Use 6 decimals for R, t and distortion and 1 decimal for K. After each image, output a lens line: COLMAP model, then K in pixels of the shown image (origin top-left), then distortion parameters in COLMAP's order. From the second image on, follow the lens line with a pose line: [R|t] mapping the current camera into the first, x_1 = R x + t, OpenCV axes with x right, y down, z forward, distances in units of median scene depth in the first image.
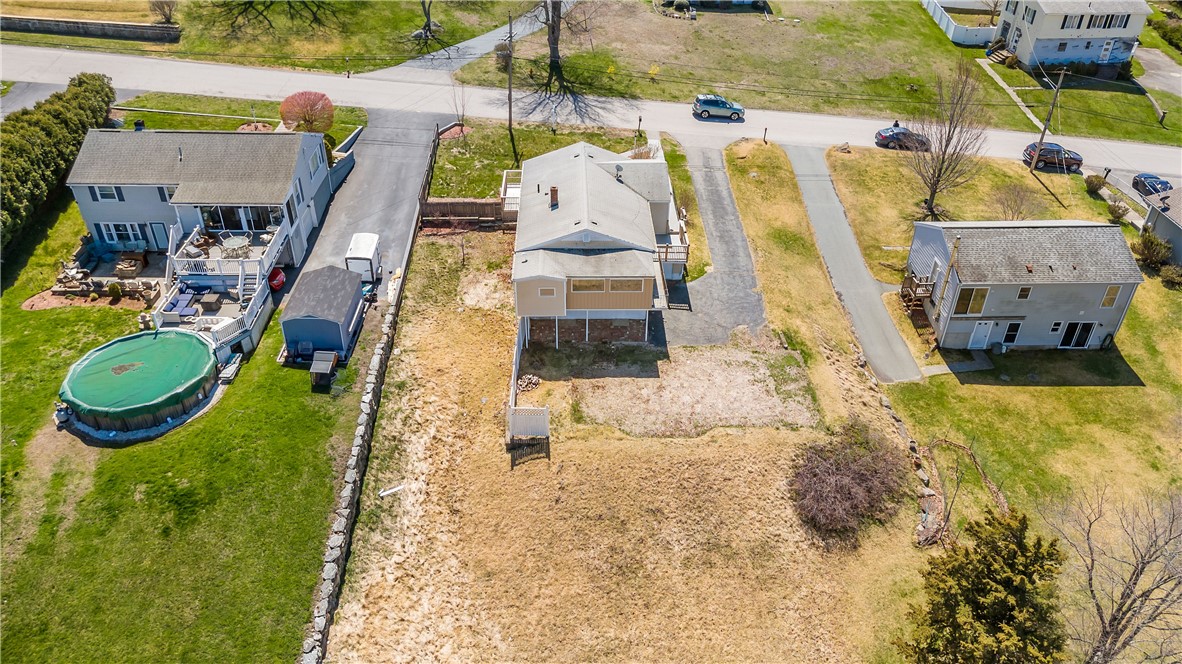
lens RADIAL K [[871.1, 0, 595.1], [0, 871.1, 329.0], [0, 0, 1]] dist [0.063937, -0.056991]
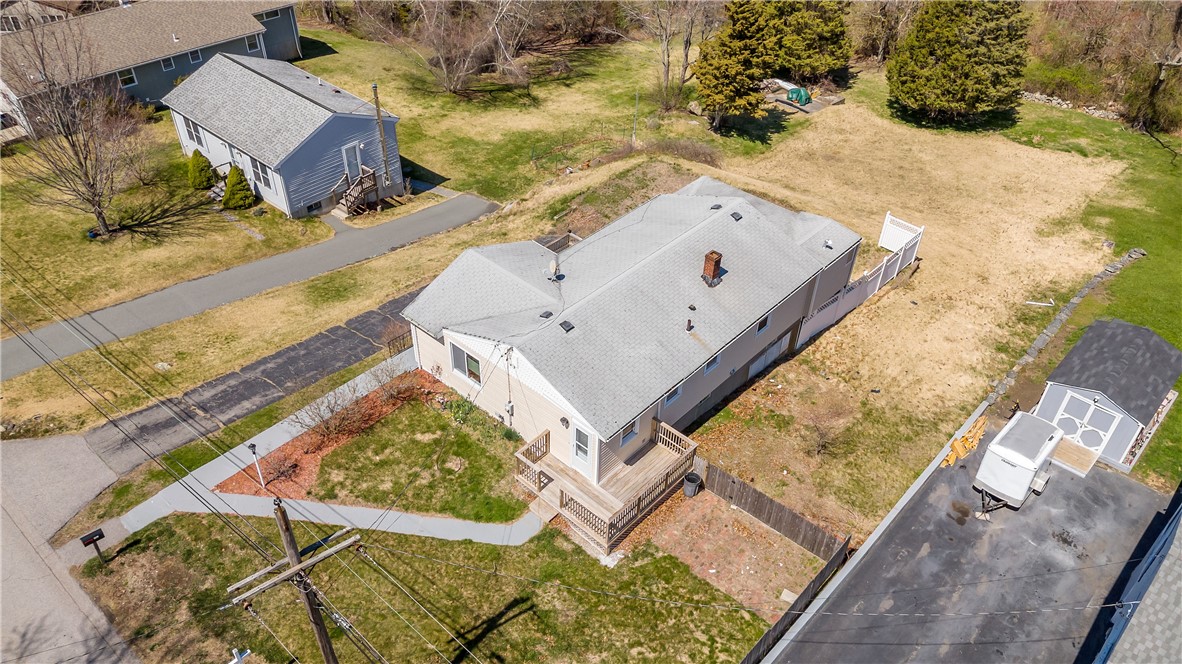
lens RADIAL K [[871.1, 0, 595.1], [0, 871.1, 329.0], [0, 0, 1]] dist [0.063937, -0.056991]
pose [[-0.720384, -0.459647, 0.519396, -0.308751], [0.358406, 0.394428, 0.846151, -0.646454], [-0.593795, 0.795708, -0.119399, 1.107246]]
